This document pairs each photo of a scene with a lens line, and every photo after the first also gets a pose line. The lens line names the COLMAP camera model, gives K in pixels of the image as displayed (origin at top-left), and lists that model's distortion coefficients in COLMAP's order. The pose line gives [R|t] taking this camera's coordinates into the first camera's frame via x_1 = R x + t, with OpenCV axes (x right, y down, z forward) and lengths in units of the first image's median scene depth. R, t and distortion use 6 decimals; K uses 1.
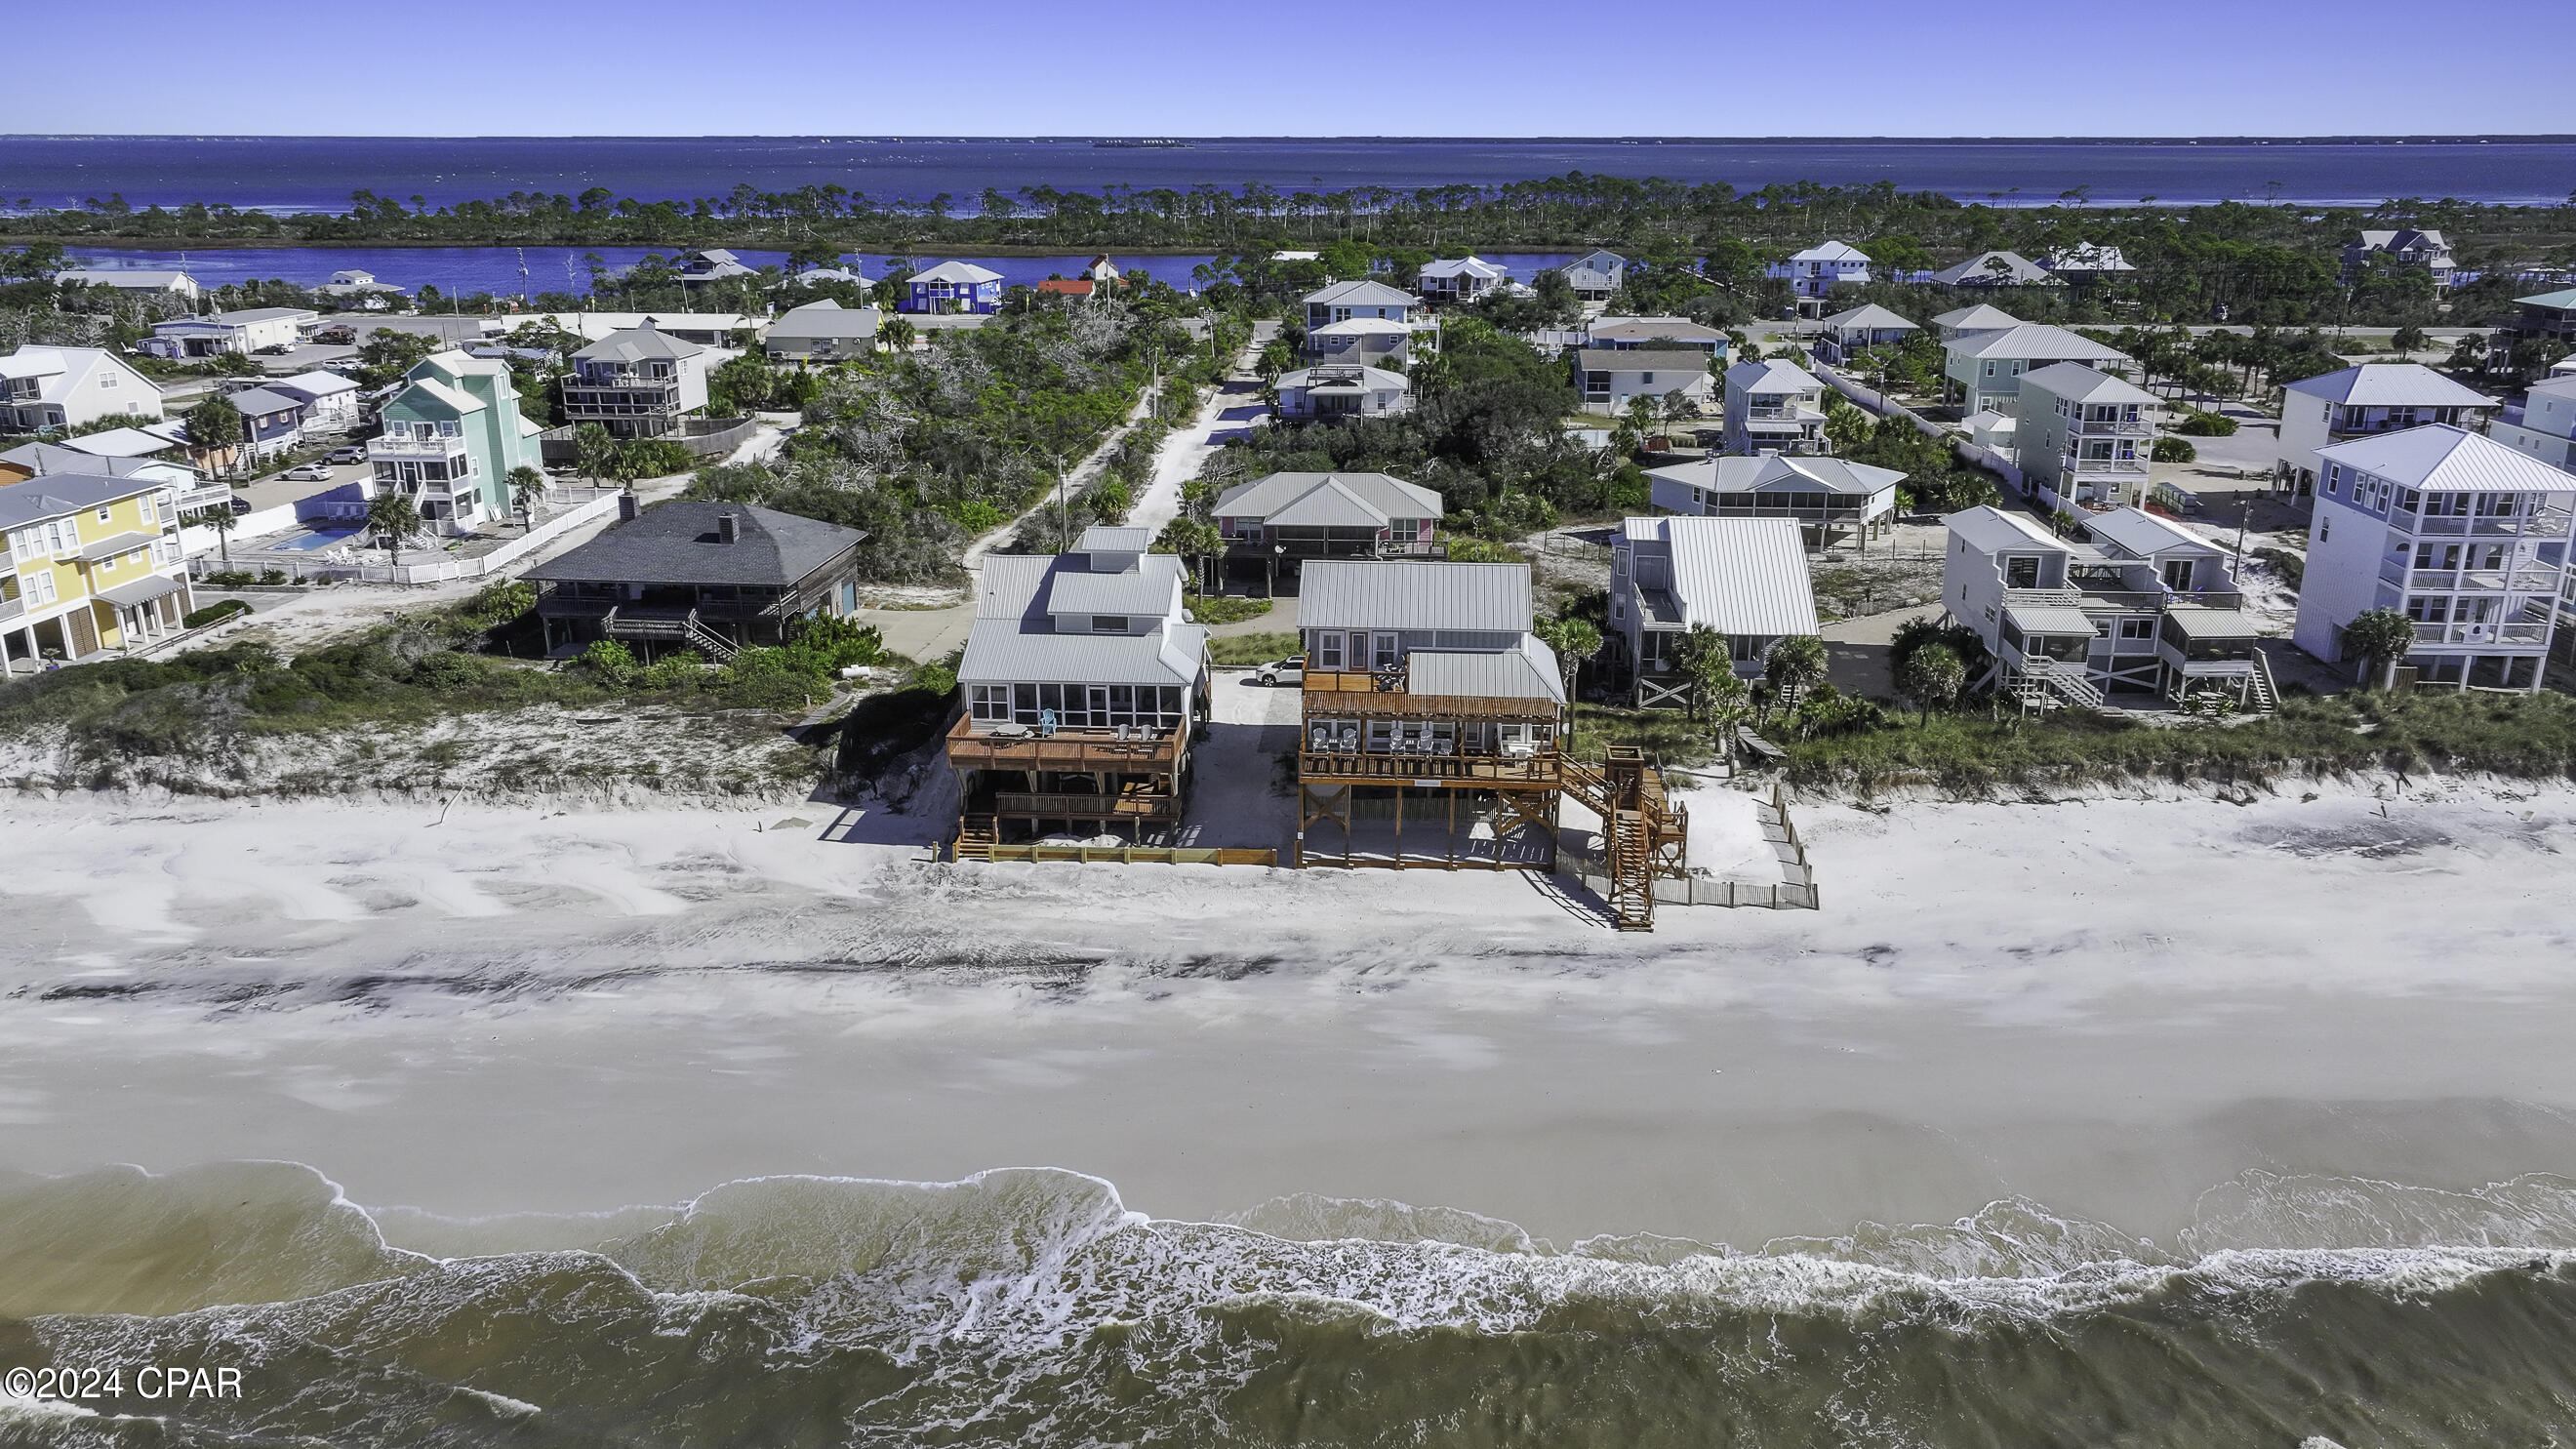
lens RADIAL K [[1875.3, 0, 1261.4], [0, 1875.3, 738.8], [0, 0, 1]] dist [0.003212, 0.019964]
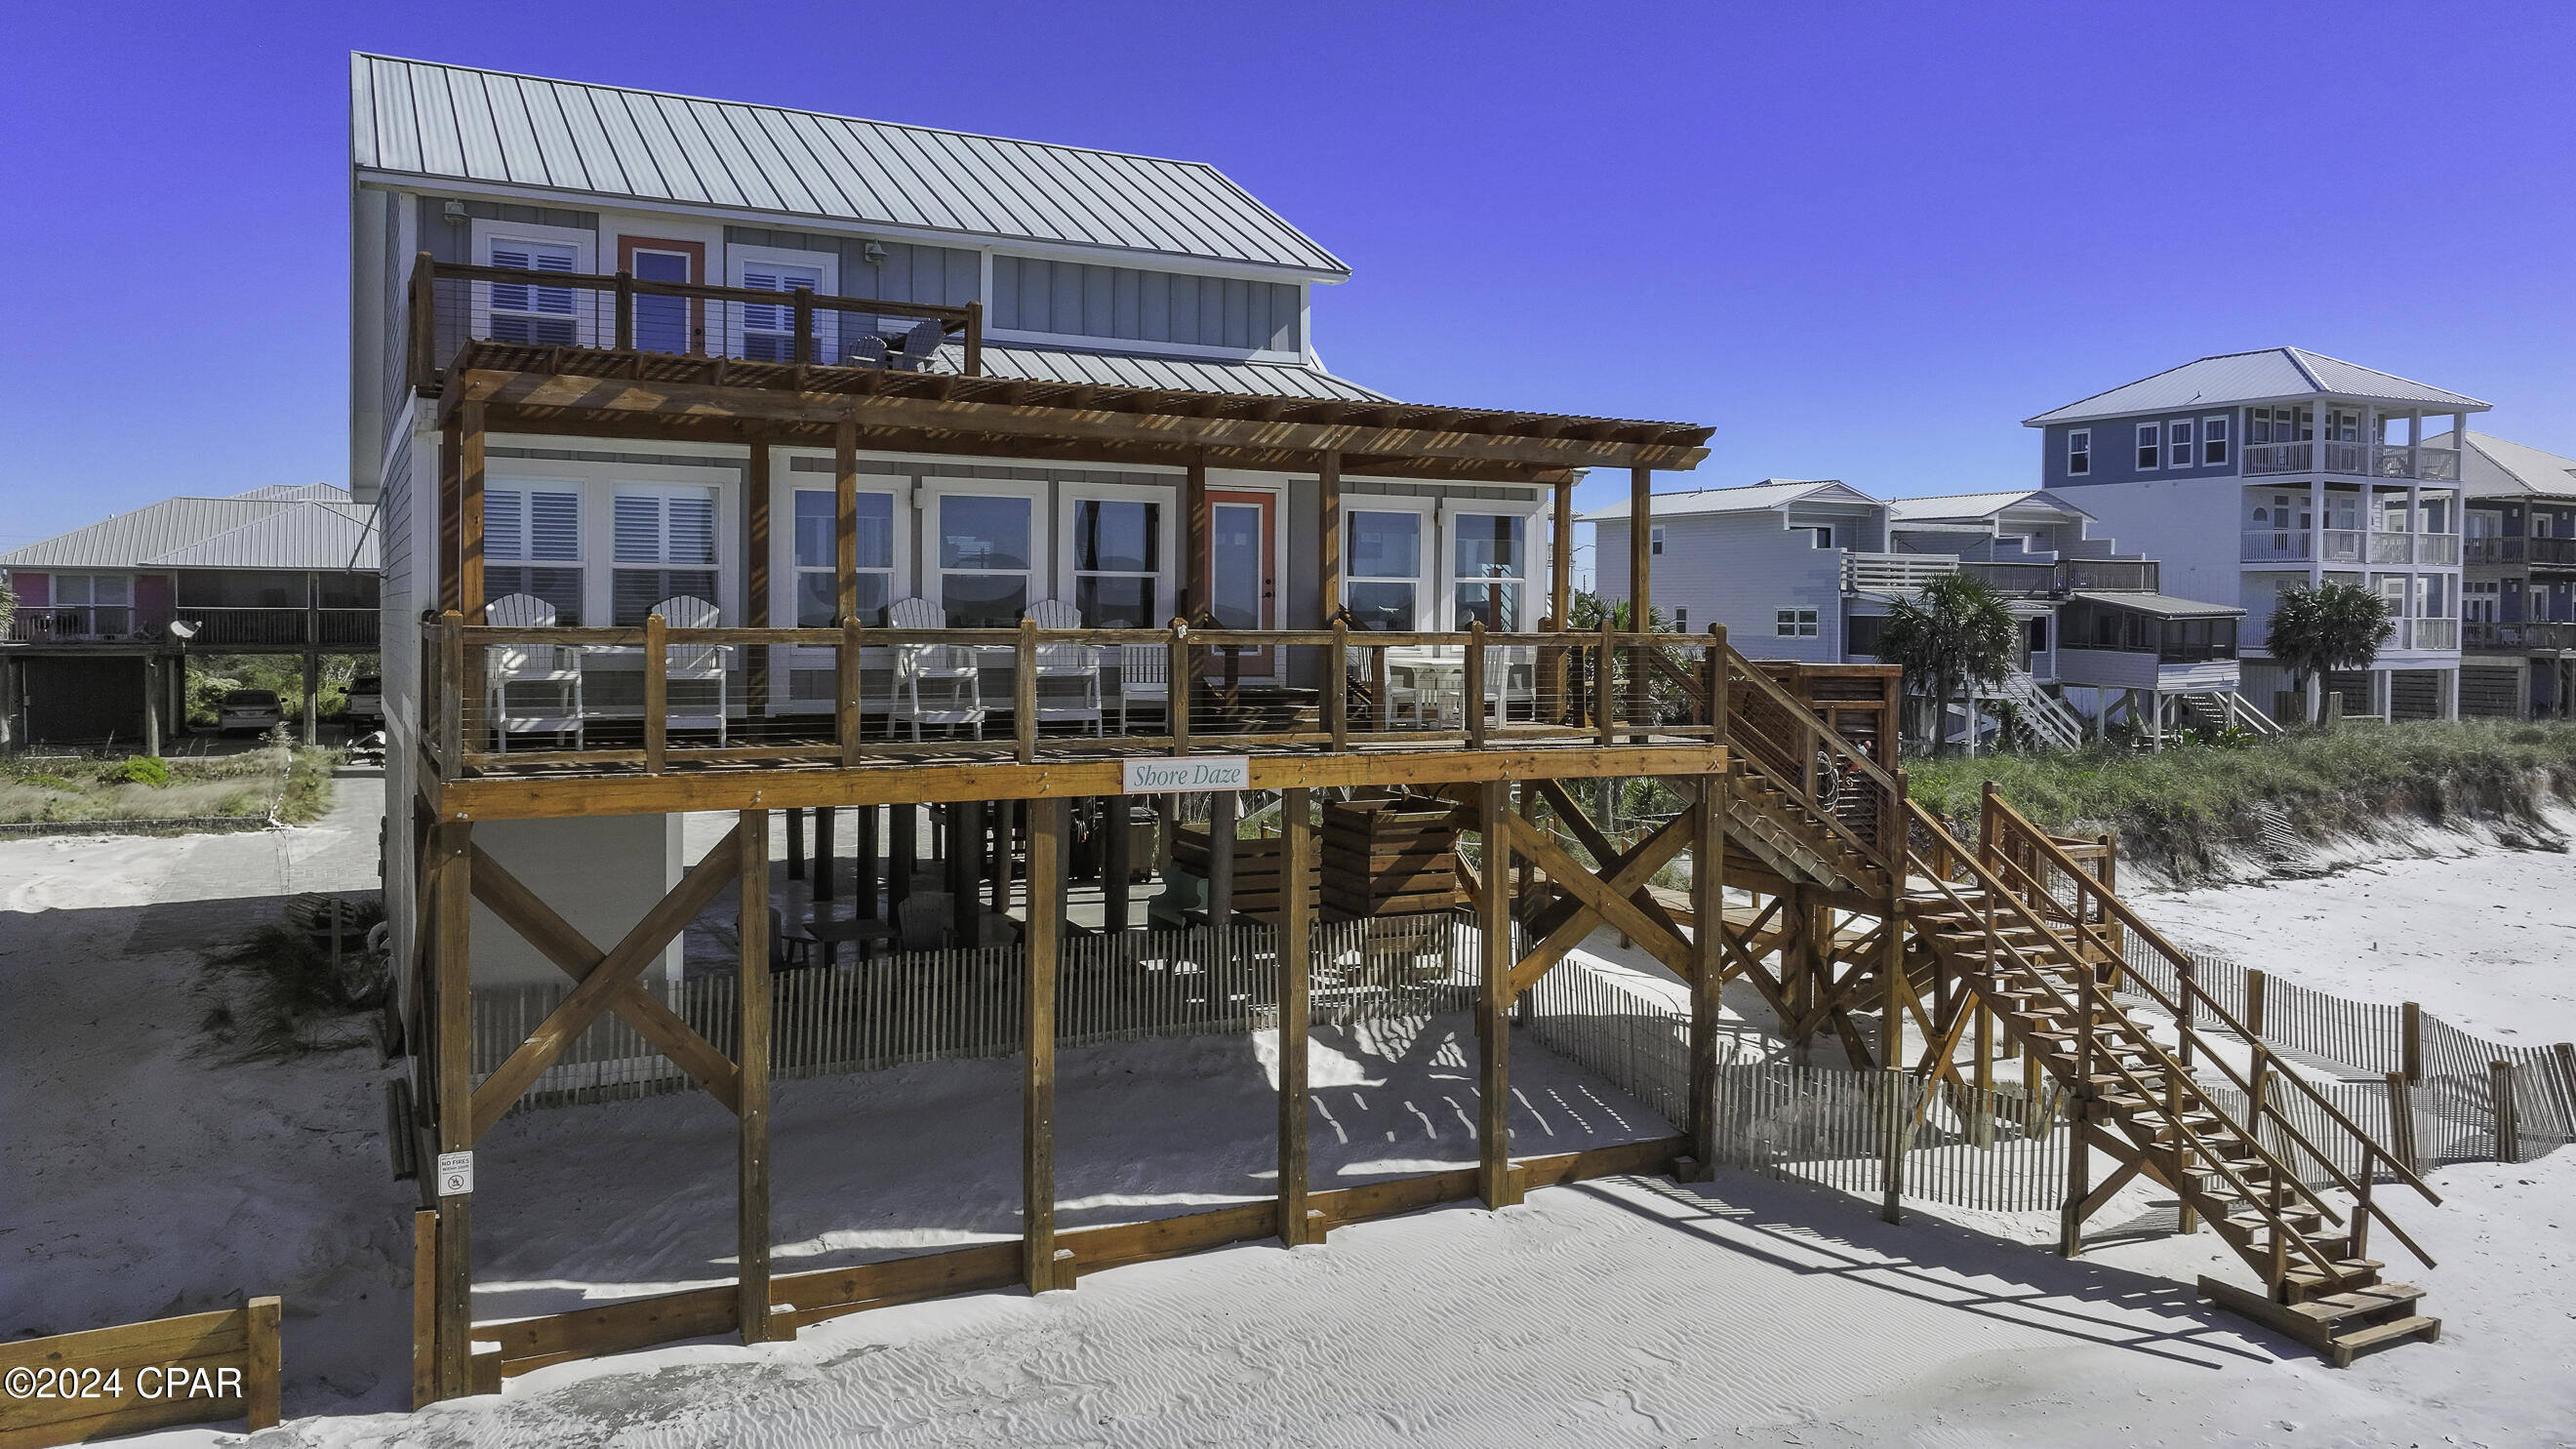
lens RADIAL K [[1875.3, 0, 1320.7], [0, 1875.3, 685.9], [0, 0, 1]] dist [0.003212, 0.019964]
pose [[0.843059, -0.008048, 0.537760, -0.002678], [0.150542, 0.963450, -0.221590, 0.052816], [-0.516322, 0.267769, 0.813457, 0.749569]]
